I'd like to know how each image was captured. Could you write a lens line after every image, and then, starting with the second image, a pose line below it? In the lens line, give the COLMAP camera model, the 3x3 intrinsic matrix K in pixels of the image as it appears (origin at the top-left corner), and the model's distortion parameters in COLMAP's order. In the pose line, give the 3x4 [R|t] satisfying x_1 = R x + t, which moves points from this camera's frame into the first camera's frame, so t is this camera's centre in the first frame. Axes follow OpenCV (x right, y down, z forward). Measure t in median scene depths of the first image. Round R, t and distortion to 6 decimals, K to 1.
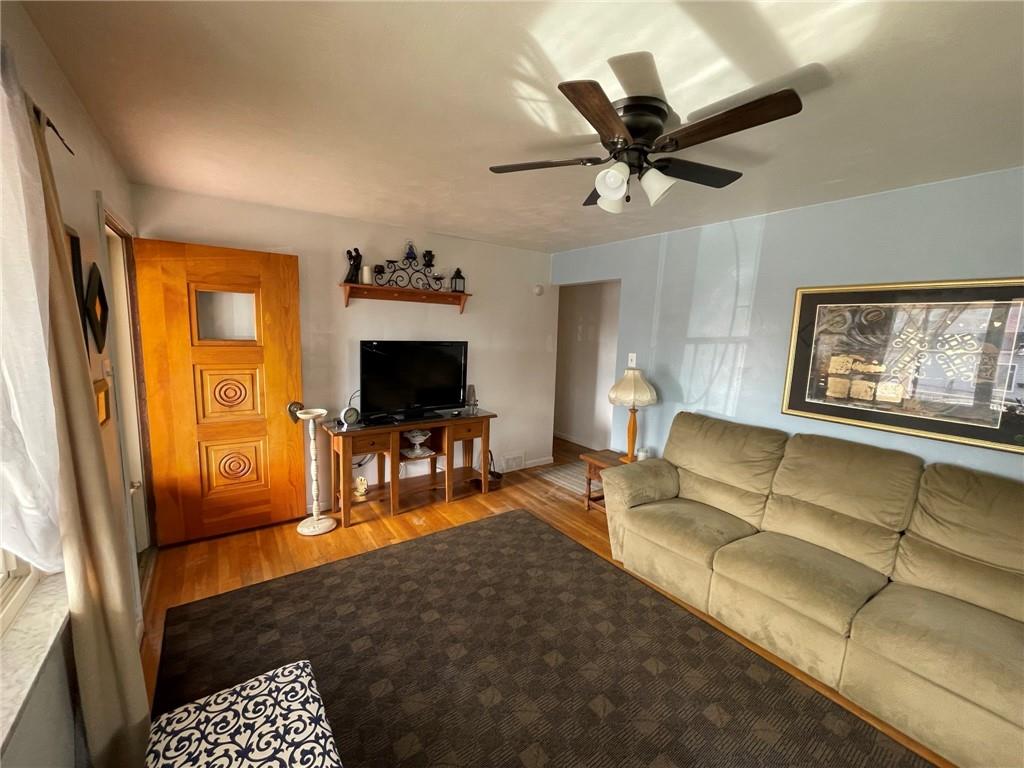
lens RADIAL K [[414.6, 0, 510.6], [0, 414.6, 383.2], [0, 0, 1]] dist [-0.002860, 0.000047]
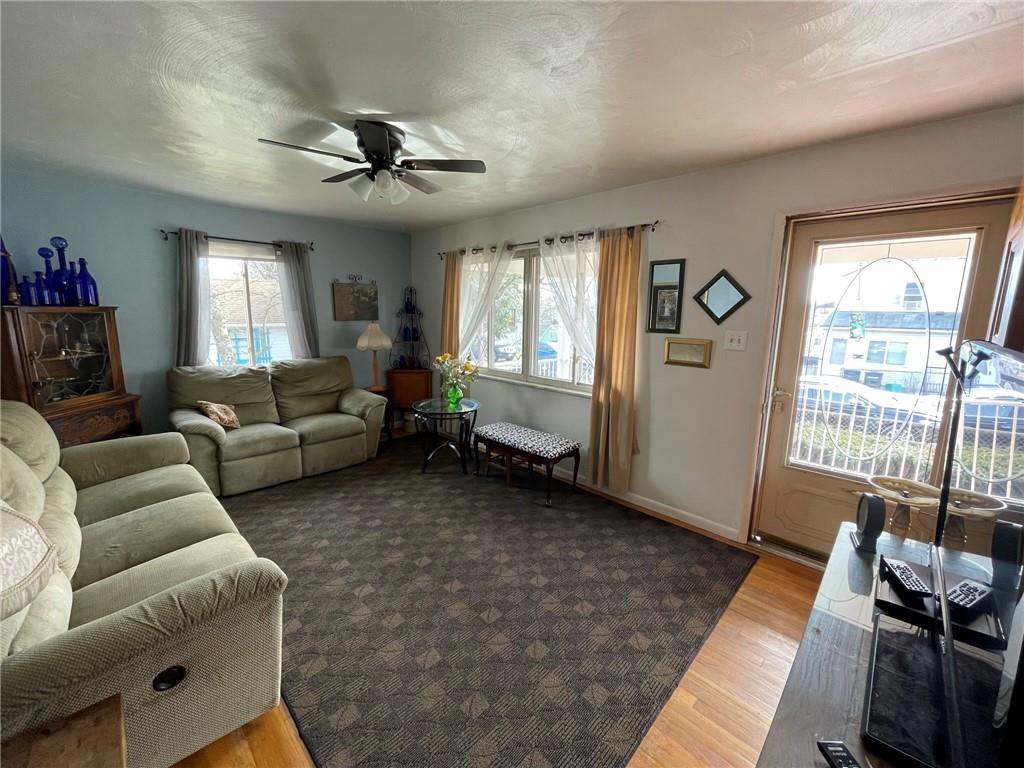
lens RADIAL K [[414.6, 0, 512.6], [0, 414.6, 384.3], [0, 0, 1]] dist [-0.002860, 0.000047]
pose [[-0.984088, -0.018885, -0.176676, 0.061632], [-0.072296, 0.950864, 0.301051, -0.205807], [0.162310, 0.309033, -0.937099, 1.799449]]
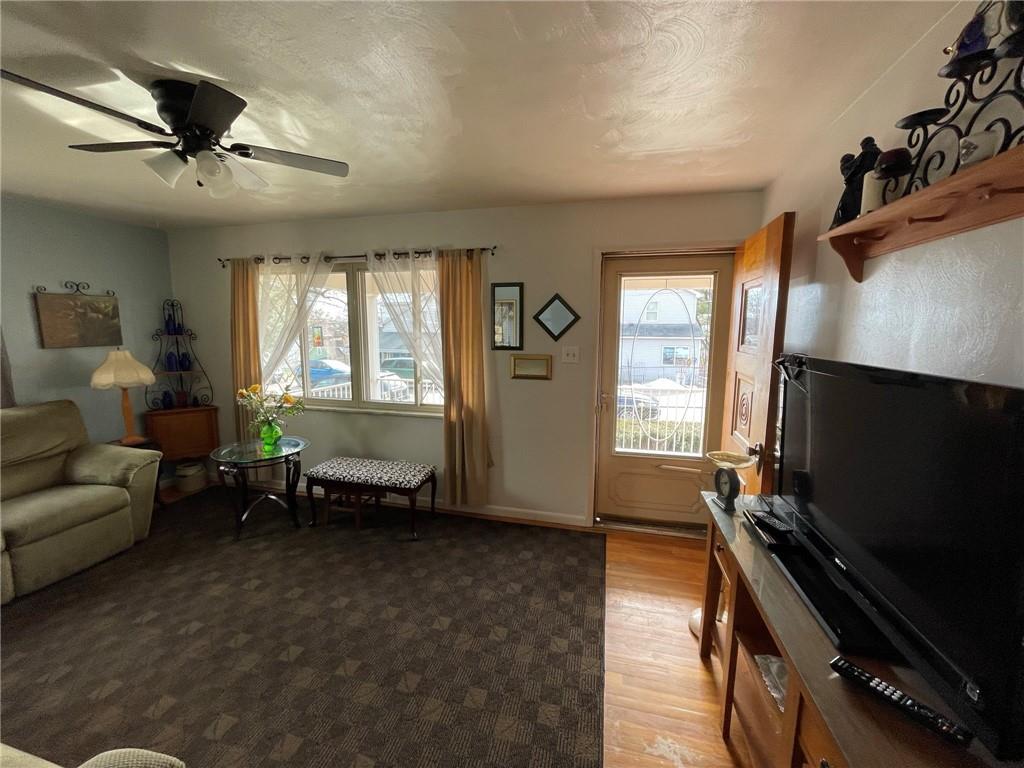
lens RADIAL K [[414.6, 0, 510.9], [0, 414.6, 384.1], [0, 0, 1]] dist [-0.002860, 0.000047]
pose [[-0.761173, 0.051692, -0.646485, 0.272116], [-0.120112, 0.968338, 0.218847, -0.196998], [0.637329, 0.244231, -0.730864, 1.660400]]
